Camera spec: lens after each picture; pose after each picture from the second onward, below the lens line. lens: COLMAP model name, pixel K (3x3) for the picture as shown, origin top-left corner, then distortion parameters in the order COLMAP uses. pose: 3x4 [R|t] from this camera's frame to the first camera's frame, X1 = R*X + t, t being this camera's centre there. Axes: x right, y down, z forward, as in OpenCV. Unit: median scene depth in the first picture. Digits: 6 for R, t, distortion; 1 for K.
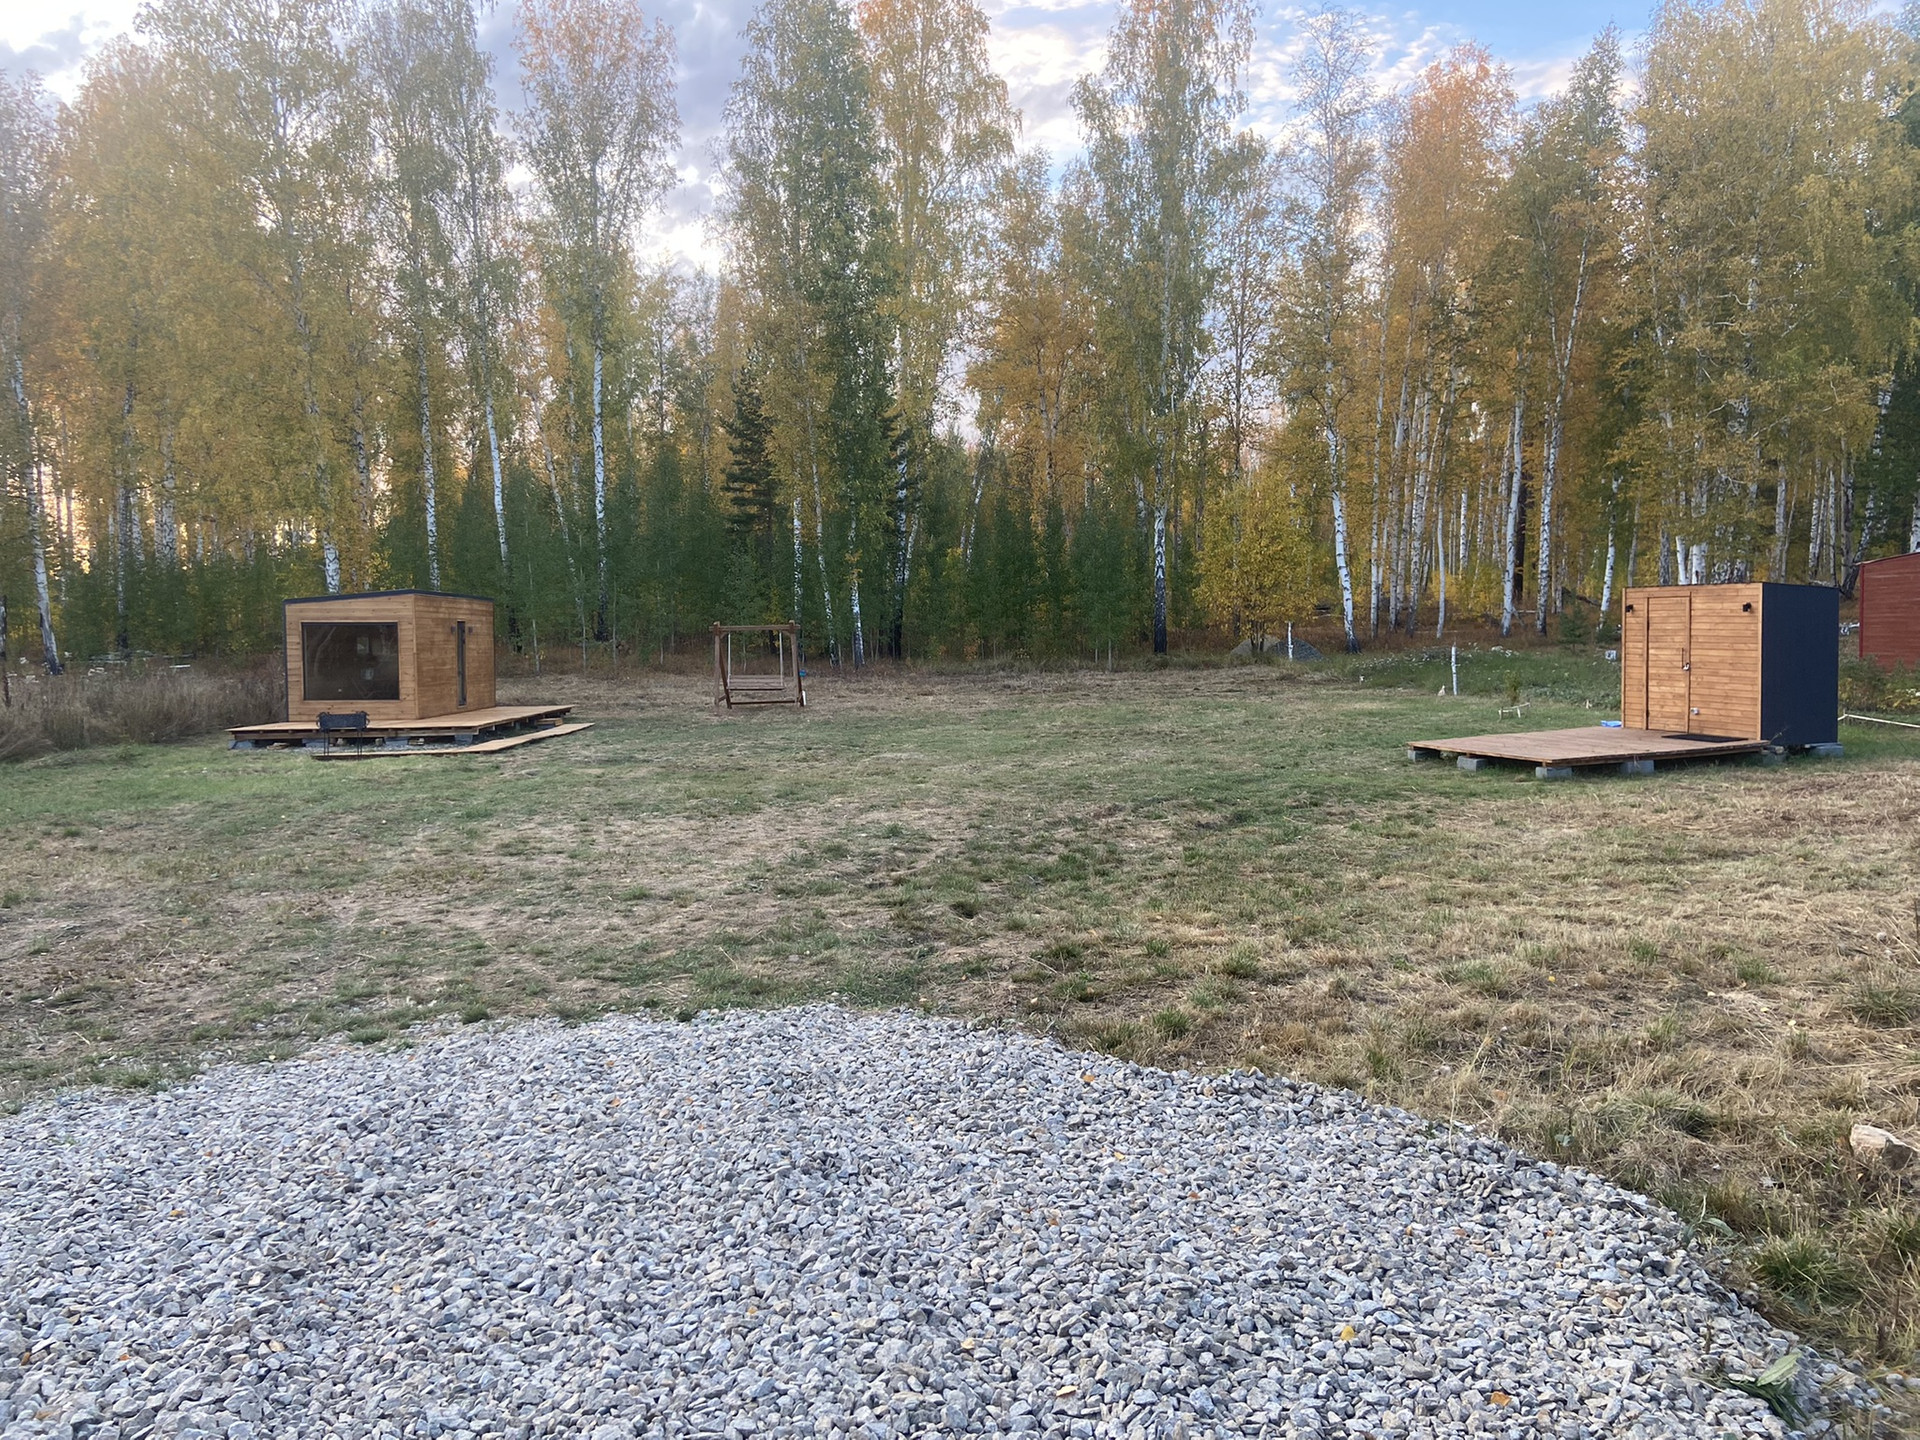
lens RADIAL K [[1454.5, 0, 960.0], [0, 1454.5, 720.0], [0, 0, 1]] dist [0.113963, -0.145068]
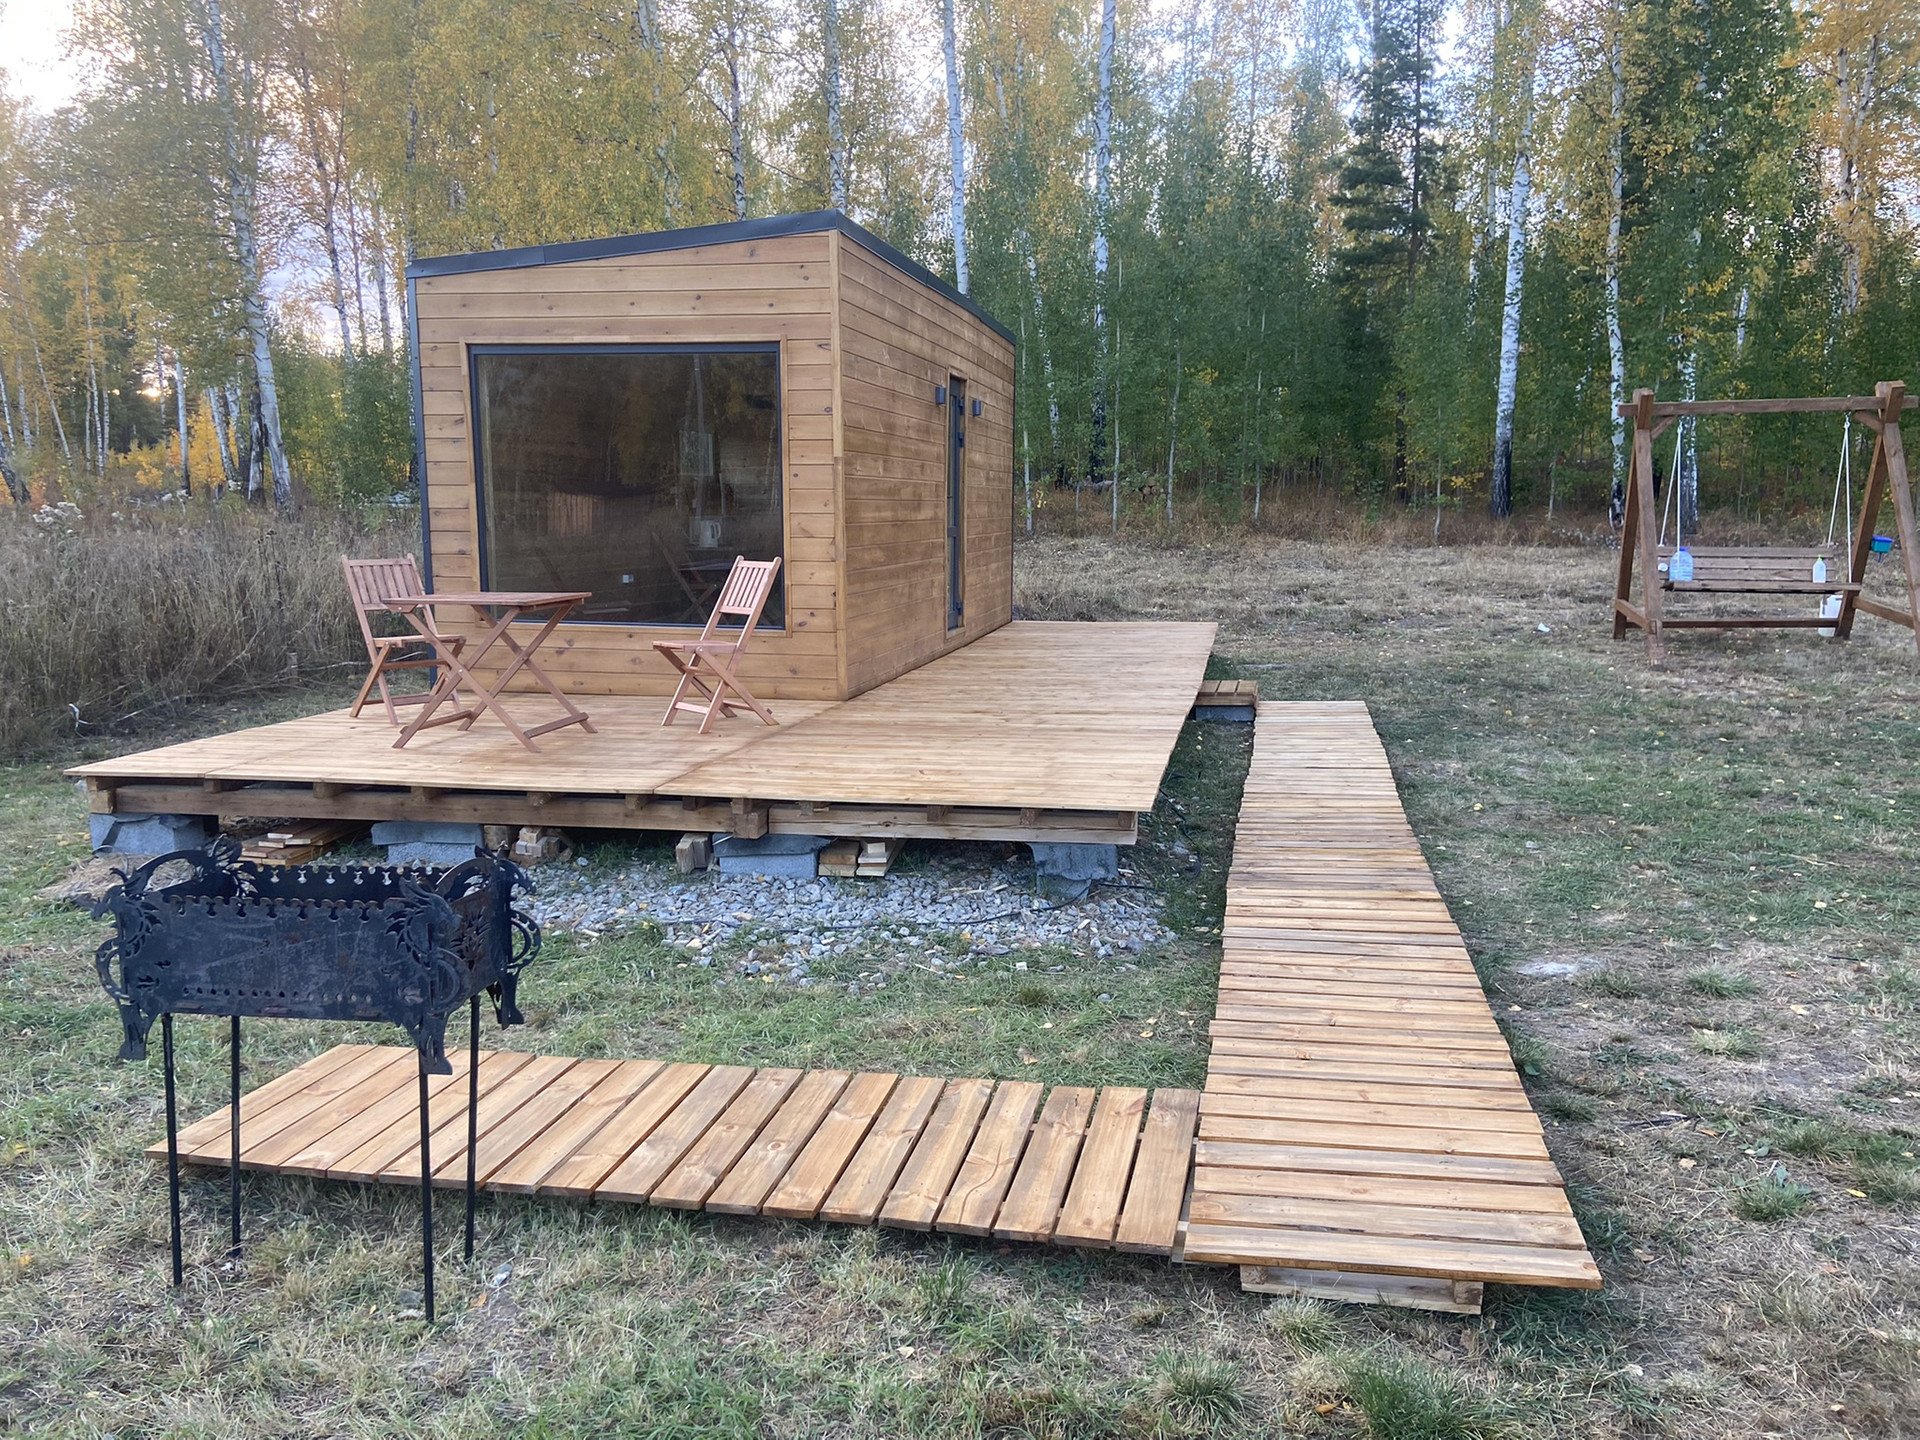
lens RADIAL K [[1454.5, 0, 960.0], [0, 1454.5, 720.0], [0, 0, 1]] dist [0.113963, -0.145068]
pose [[0.968798, 0.047072, -0.243342, -0.253256], [-0.023786, 0.994926, 0.097761, -0.021710], [0.246709, -0.088923, 0.965001, 0.669844]]
